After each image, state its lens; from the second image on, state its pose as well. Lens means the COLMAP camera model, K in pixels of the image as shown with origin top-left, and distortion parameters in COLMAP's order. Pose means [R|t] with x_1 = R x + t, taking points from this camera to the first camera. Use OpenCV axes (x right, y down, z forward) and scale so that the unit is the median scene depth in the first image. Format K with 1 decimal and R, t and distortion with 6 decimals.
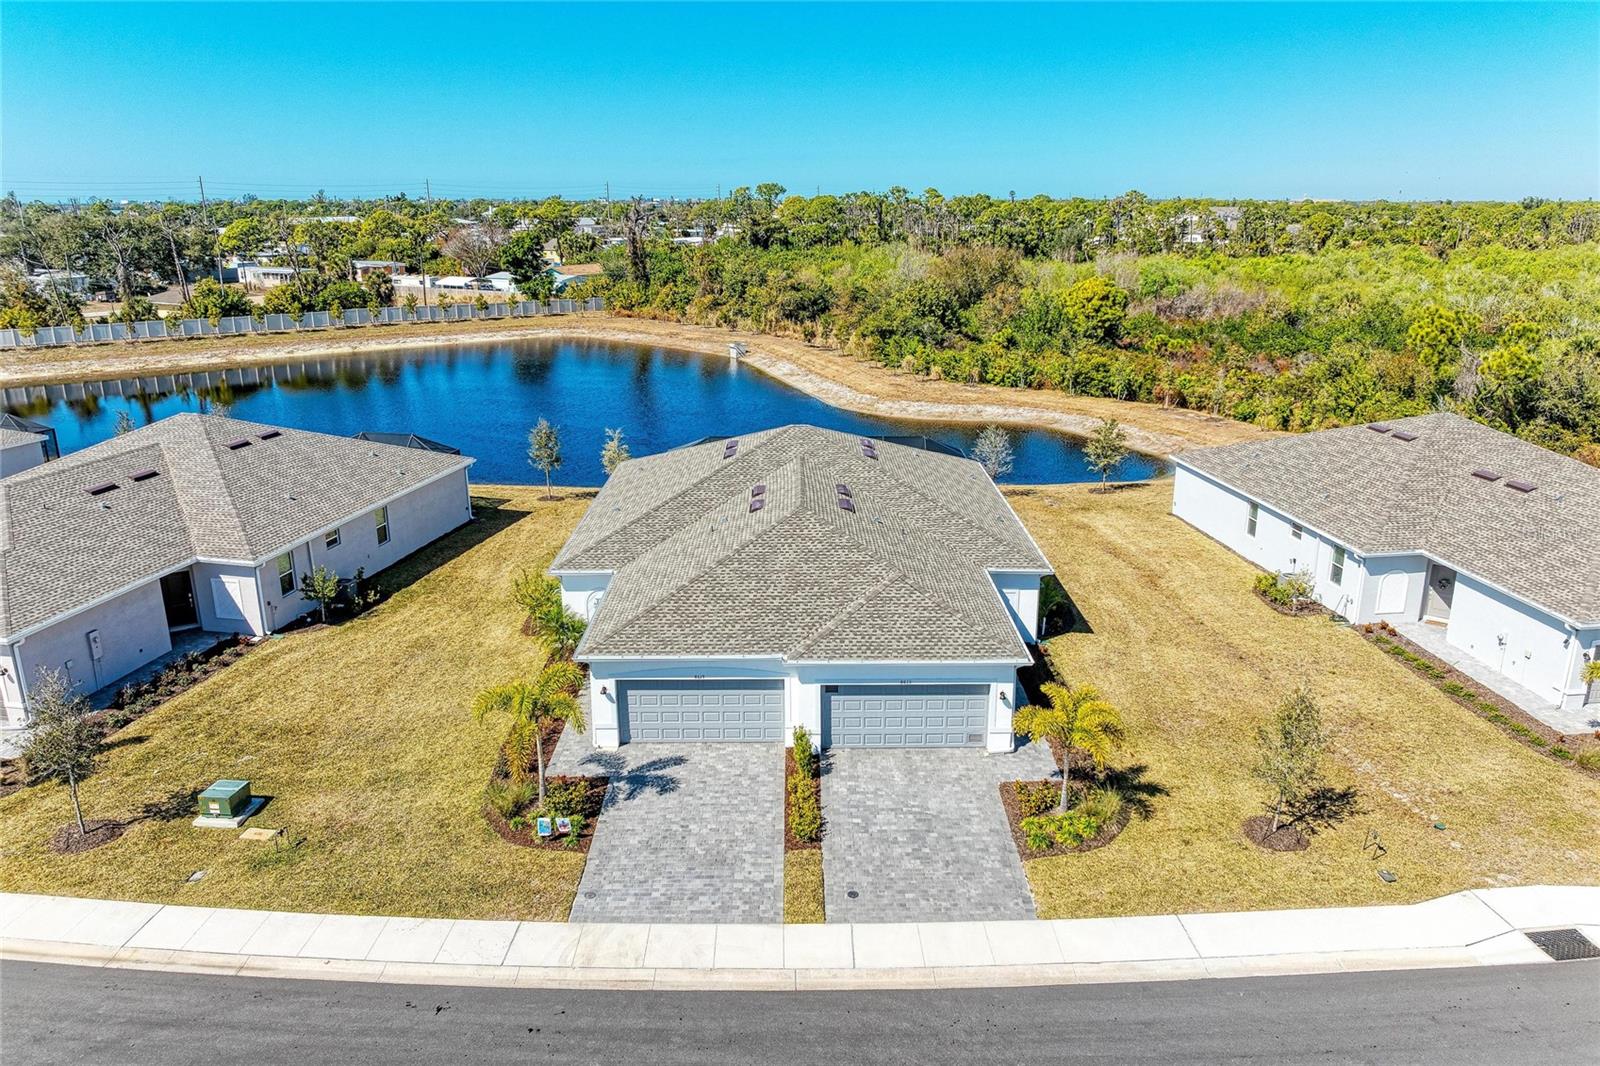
lens RADIAL K [[1134.3, 0, 809.8], [0, 1134.3, 531.8], [0, 0, 1]] dist [-0.021339, -0.007888]
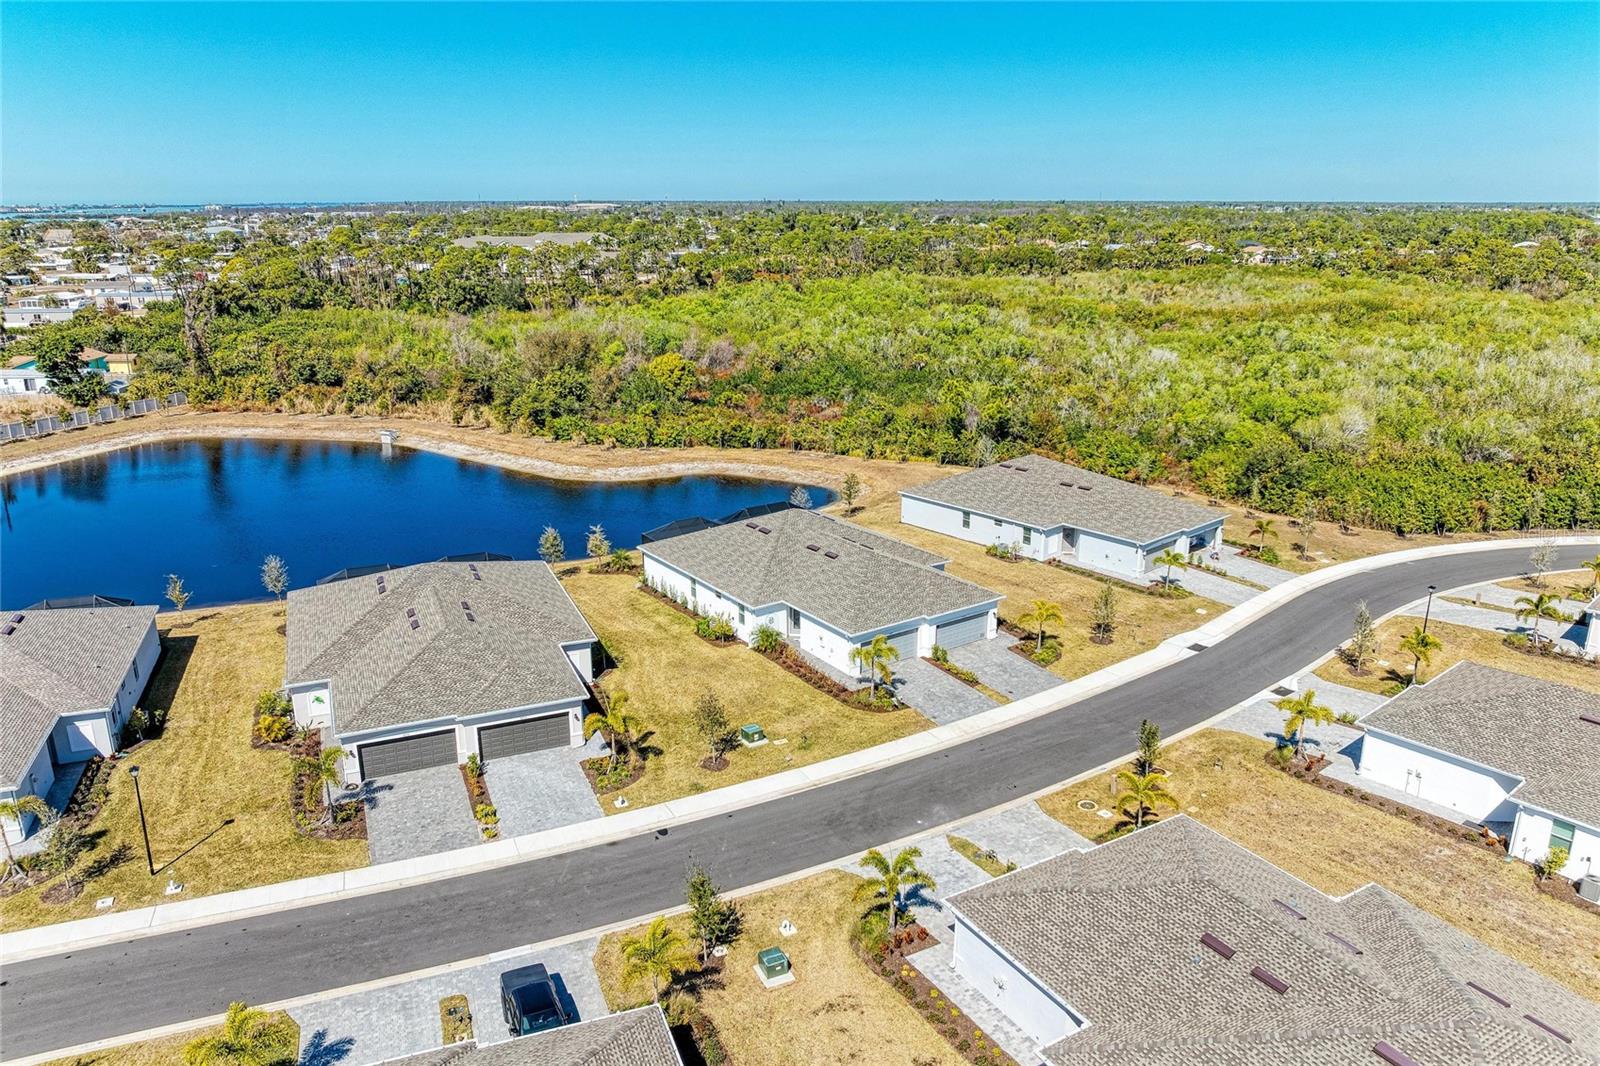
lens RADIAL K [[1134.3, 0, 809.8], [0, 1134.3, 531.8], [0, 0, 1]] dist [-0.021339, -0.007888]
pose [[0.824058, -0.163509, 0.542396, -1.437118], [0.162789, 0.985407, 0.049734, -0.210733], [-0.542613, 0.047312, 0.838650, -0.809101]]
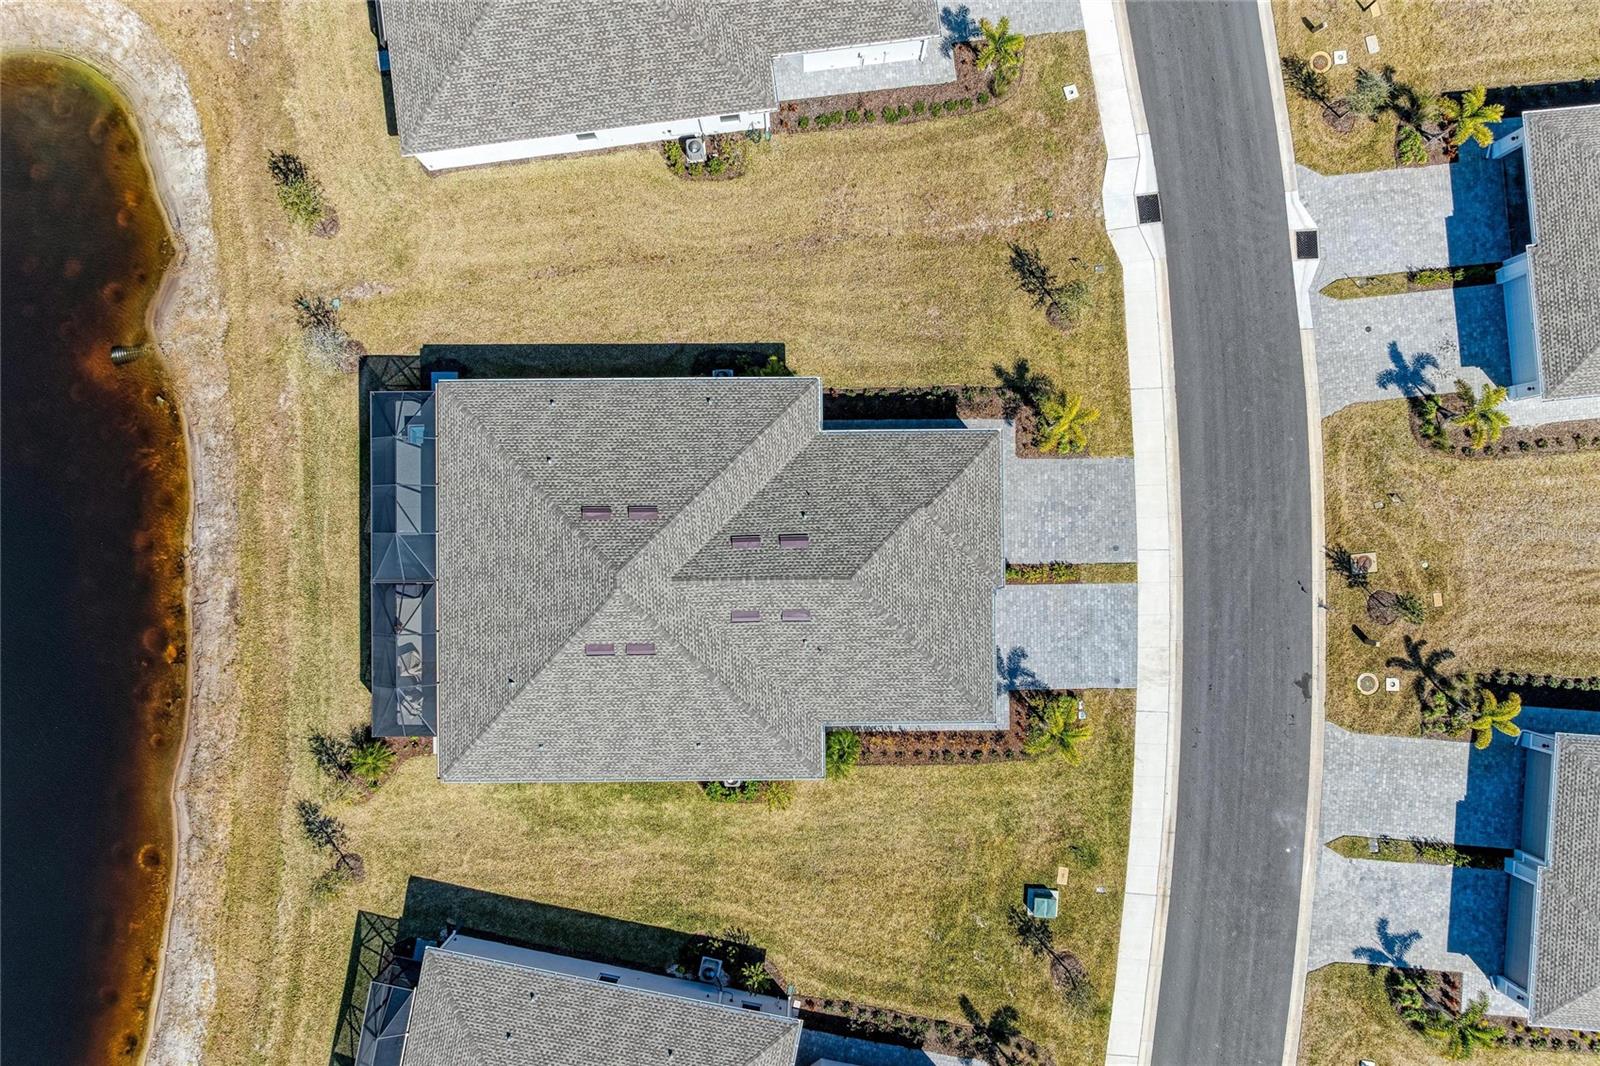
lens RADIAL K [[1134.3, 0, 809.8], [0, 1134.3, 531.8], [0, 0, 1]] dist [-0.021339, -0.007888]
pose [[0.004016, -0.999952, 0.008965, 0.039807], [0.265609, 0.009710, 0.964032, -1.465746], [-0.964072, -0.001491, 0.265635, 0.839143]]
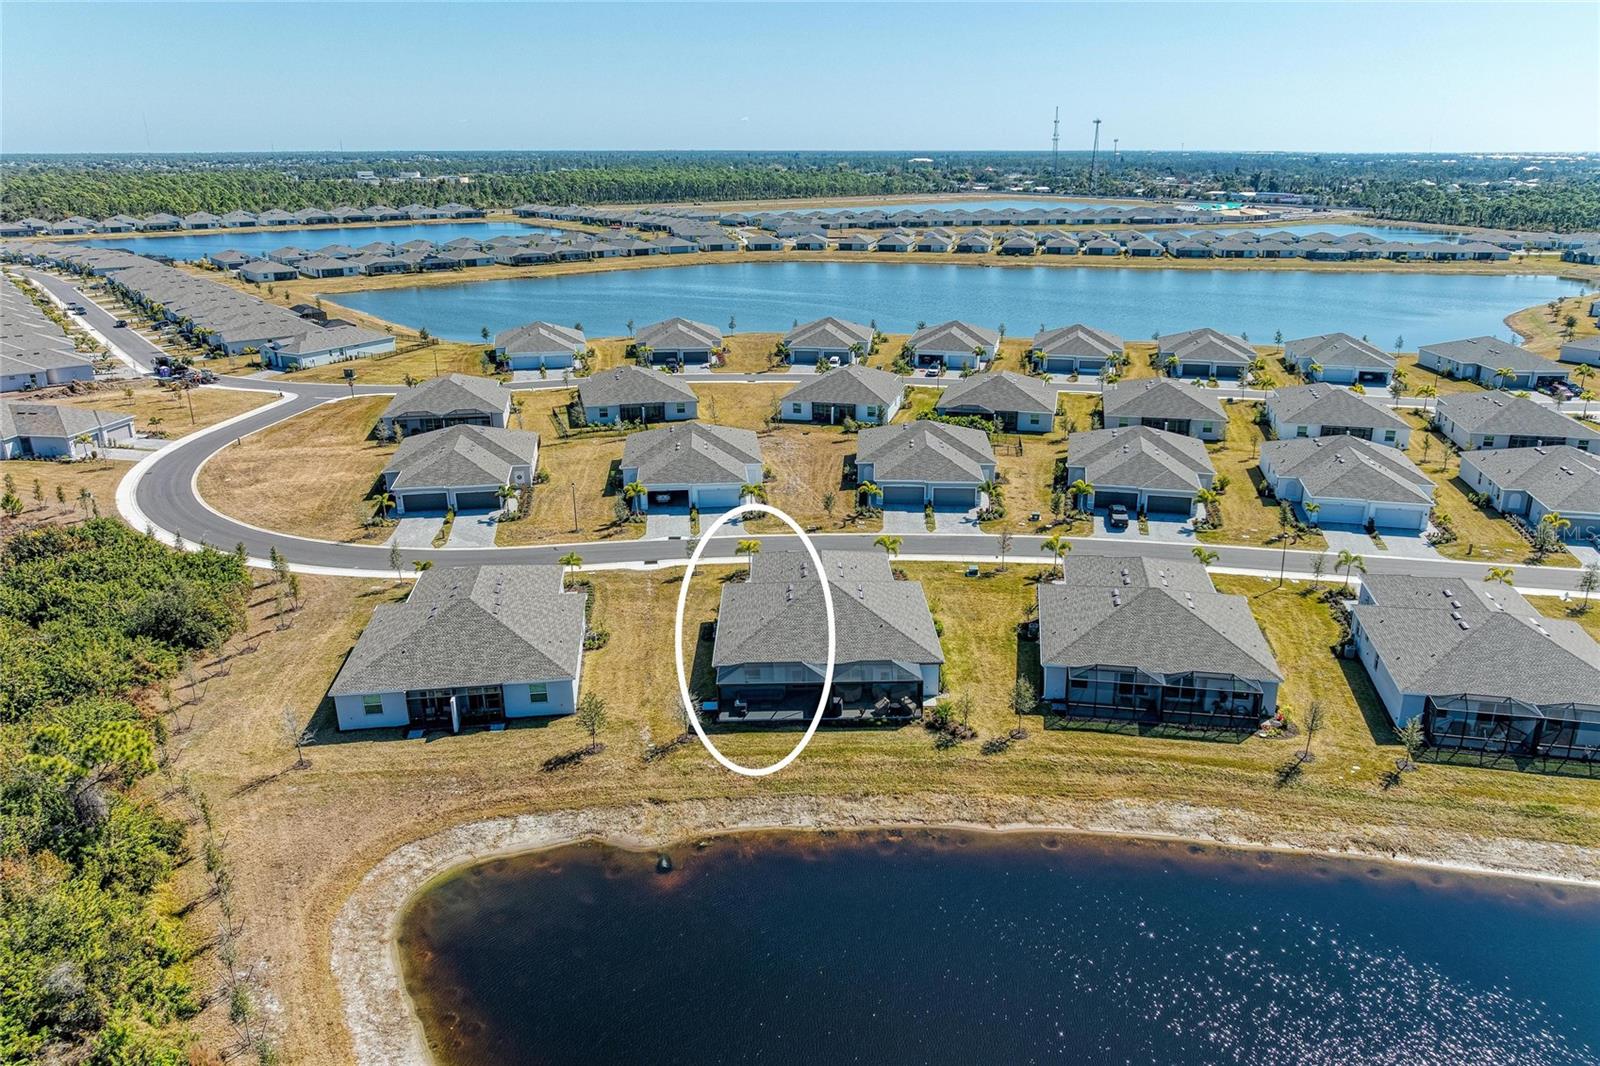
lens RADIAL K [[1134.3, 0, 809.8], [0, 1134.3, 531.8], [0, 0, 1]] dist [-0.021339, -0.007888]
pose [[-0.999935, 0.005667, -0.009935, 0.056930], [-0.000905, 0.826726, 0.562605, -1.864344], [0.011402, 0.562577, -0.826666, 3.733691]]
